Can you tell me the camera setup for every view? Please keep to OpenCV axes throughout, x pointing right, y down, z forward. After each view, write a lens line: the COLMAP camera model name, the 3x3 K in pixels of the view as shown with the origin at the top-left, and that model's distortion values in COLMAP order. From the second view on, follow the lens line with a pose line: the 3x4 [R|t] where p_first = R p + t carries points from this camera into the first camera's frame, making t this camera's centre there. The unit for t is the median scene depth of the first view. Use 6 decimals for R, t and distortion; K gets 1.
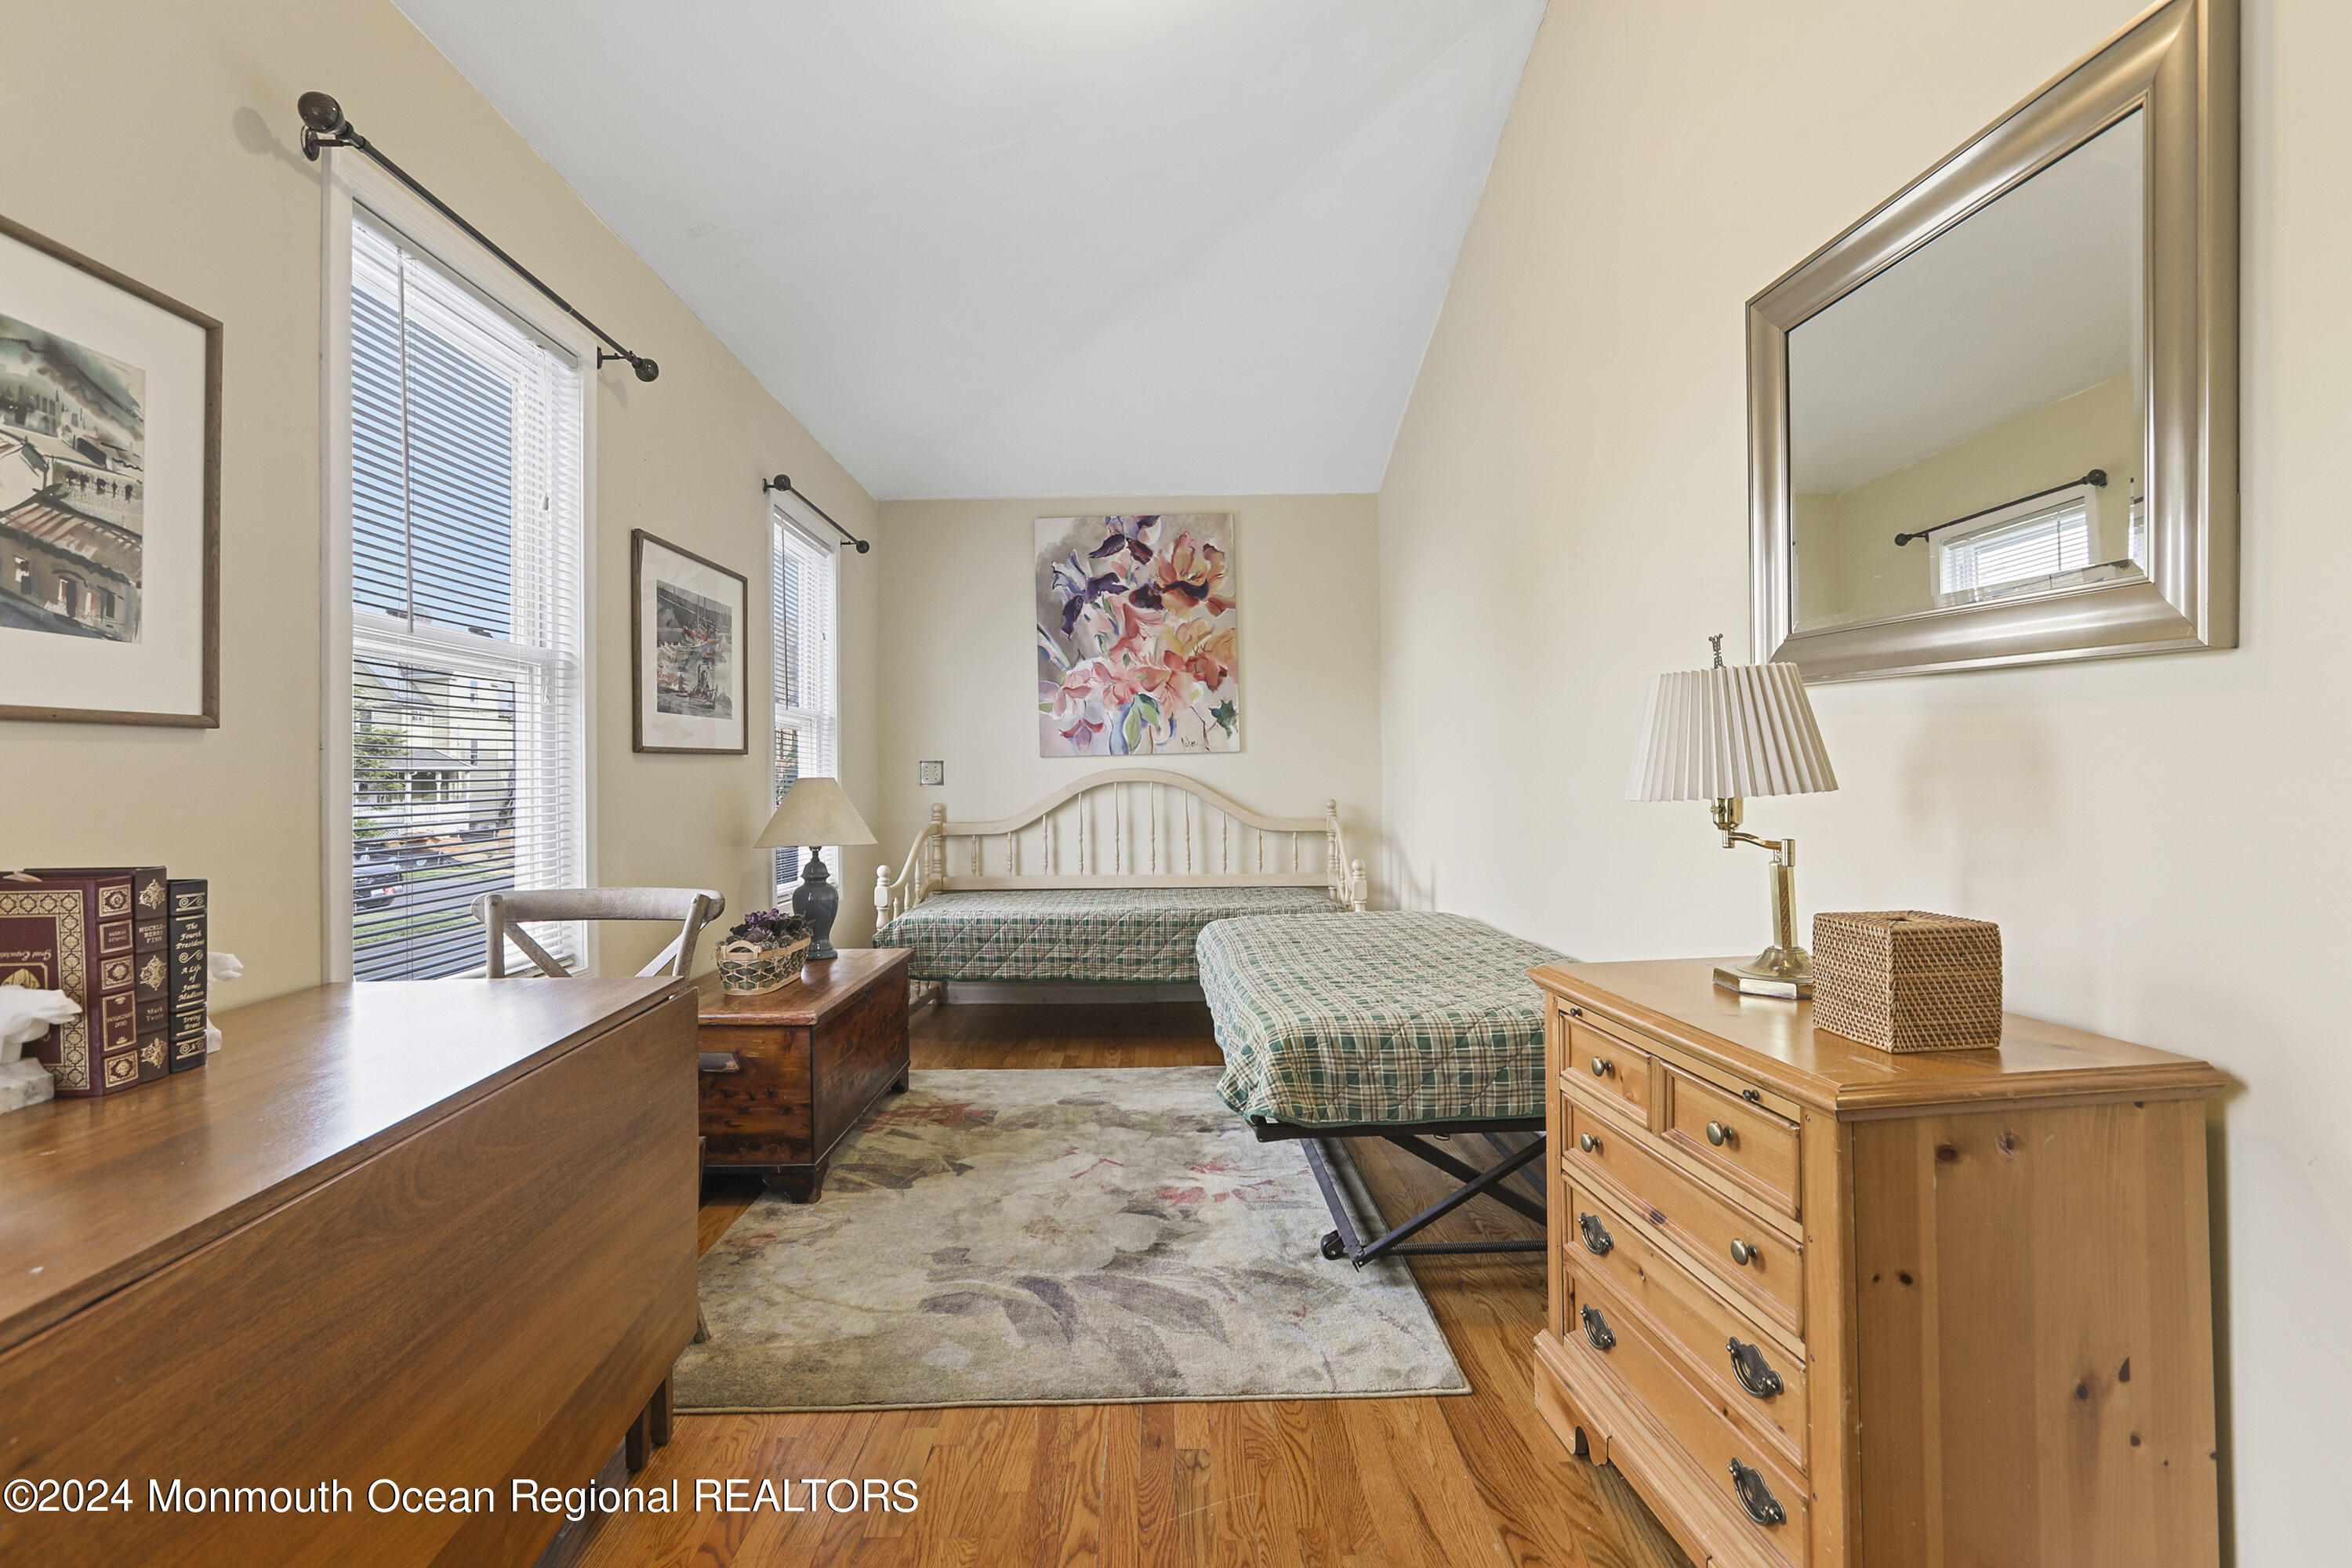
lens RADIAL K [[1088.3, 0, 1177.1], [0, 1088.3, 781.7], [0, 0, 1]] dist [-0.032914, 0.012438]
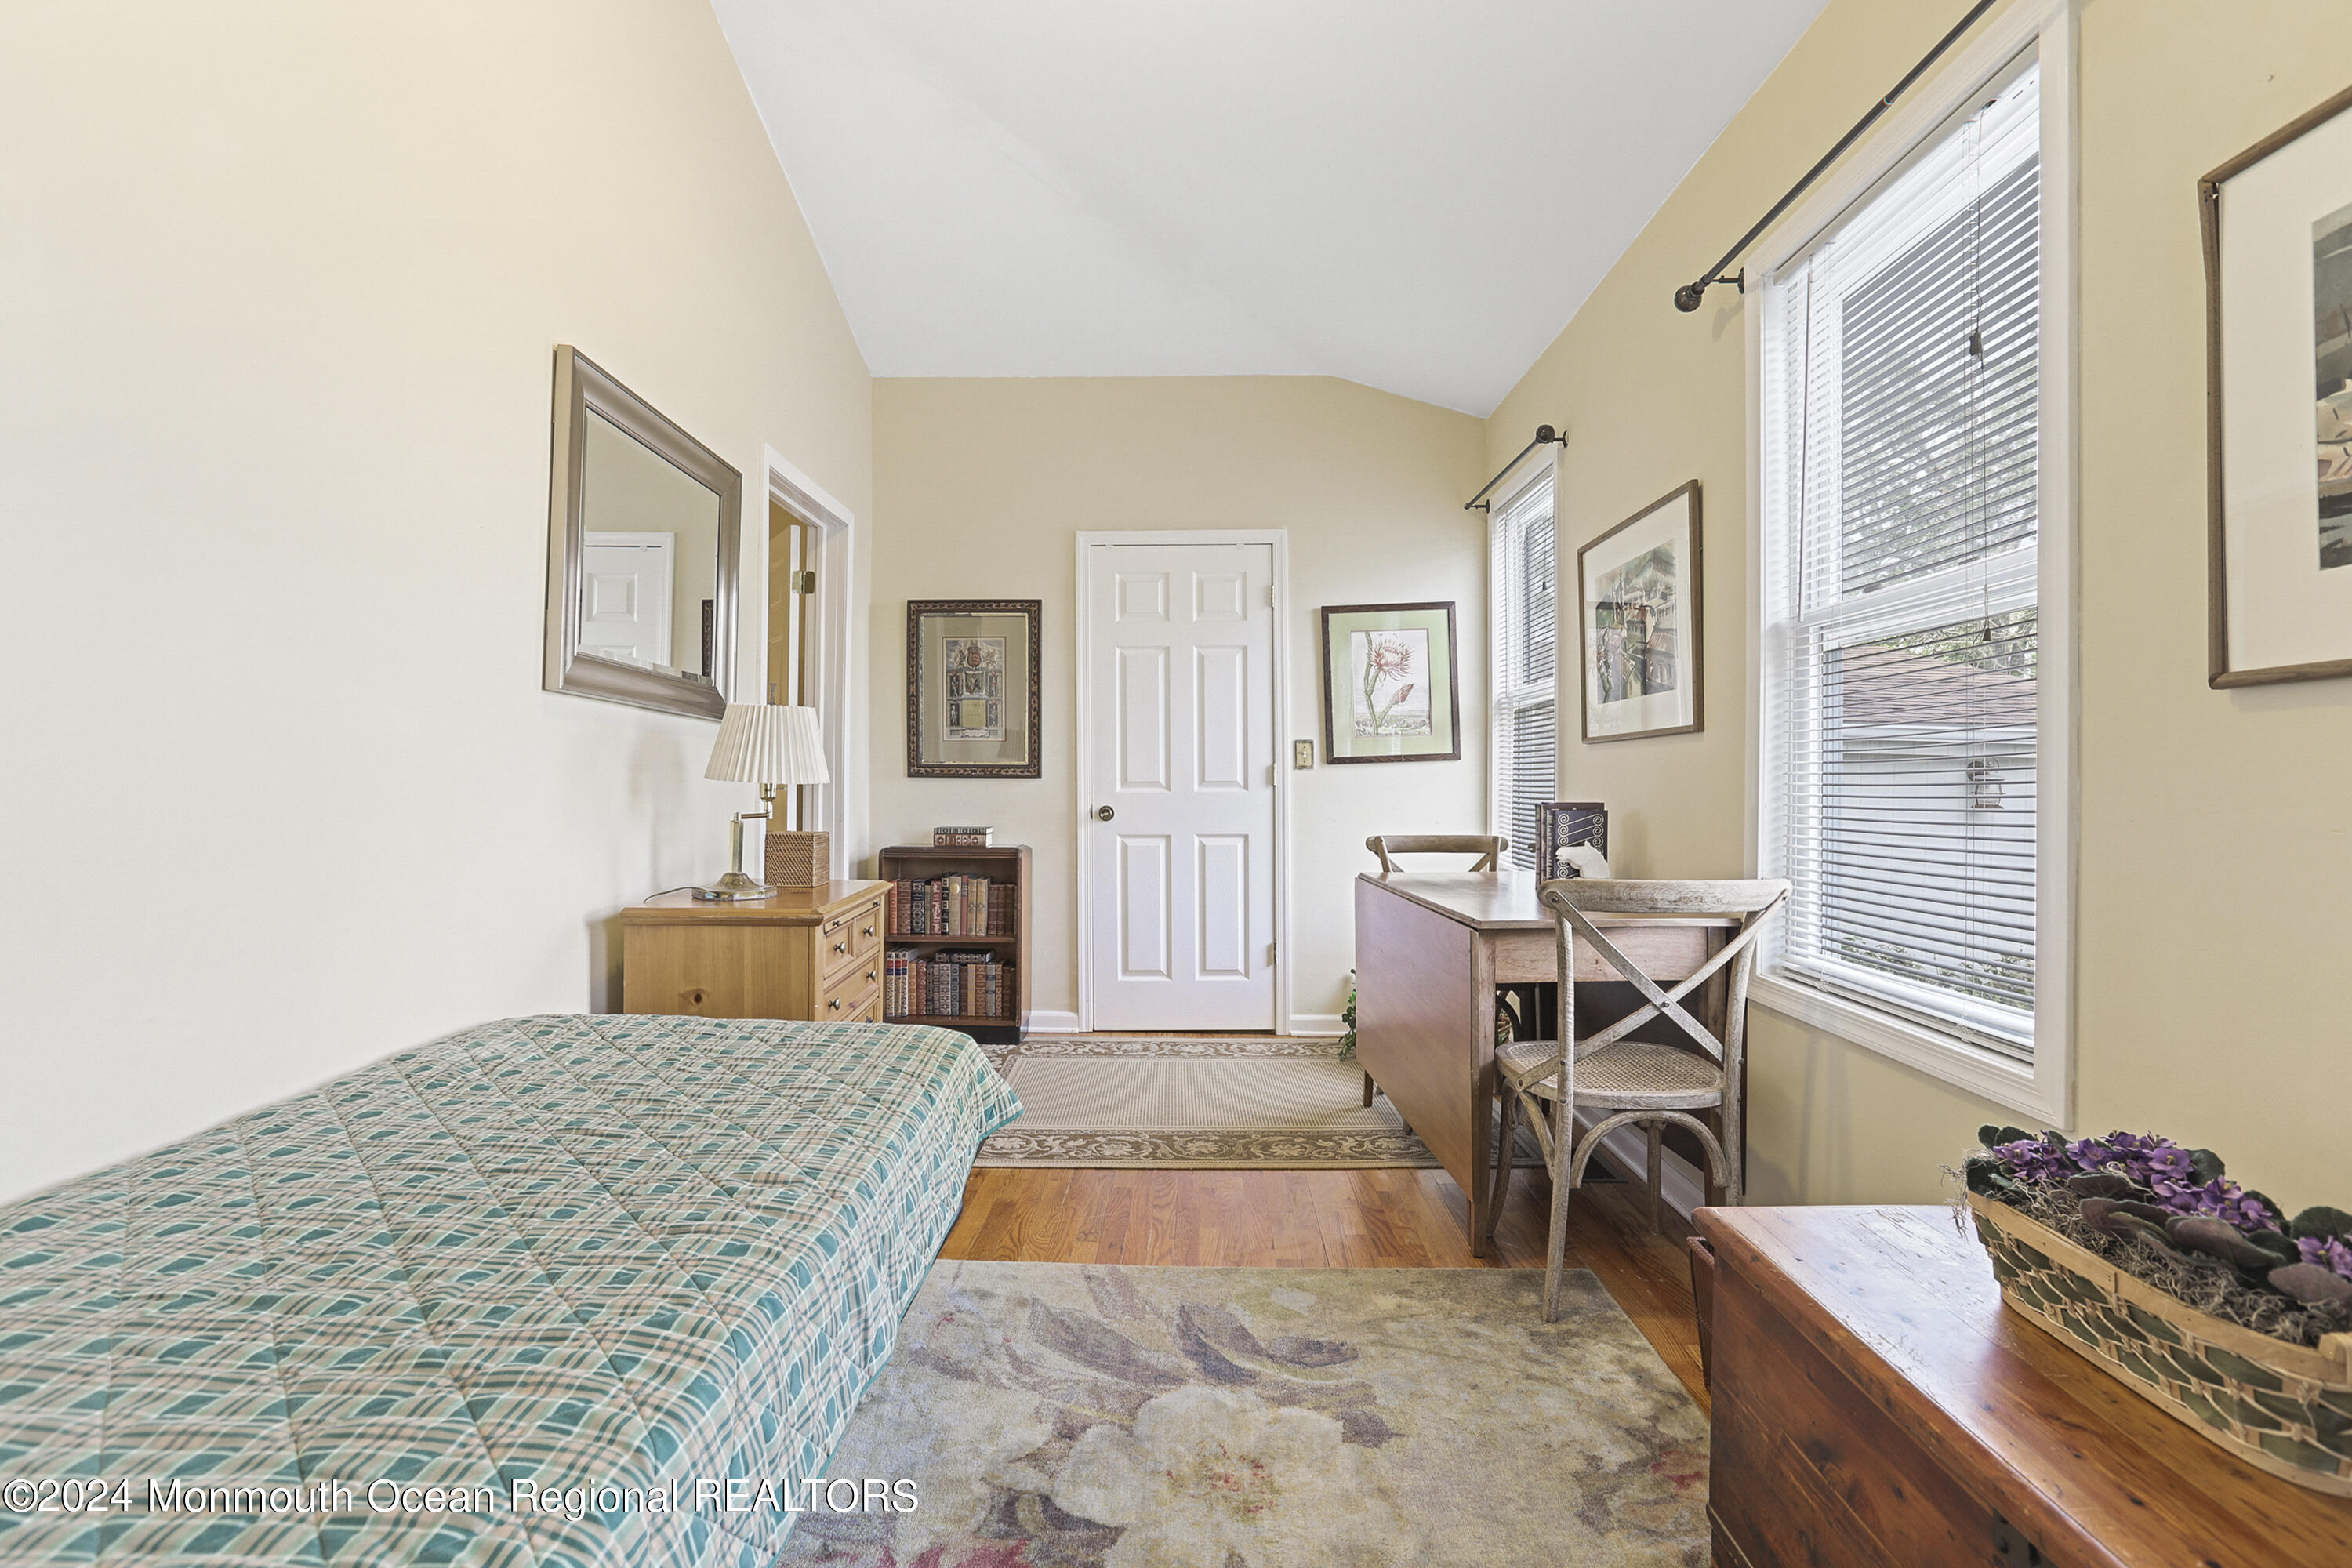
lens RADIAL K [[1088.3, 0, 1172.5], [0, 1088.3, 778.6], [0, 0, 1]] dist [-0.032914, 0.012438]
pose [[-0.996976, 0.008335, 0.077260, -0.159067], [0.008273, 0.999965, -0.001124, 0.004832], [-0.077266, -0.000481, -0.997010, 1.889898]]
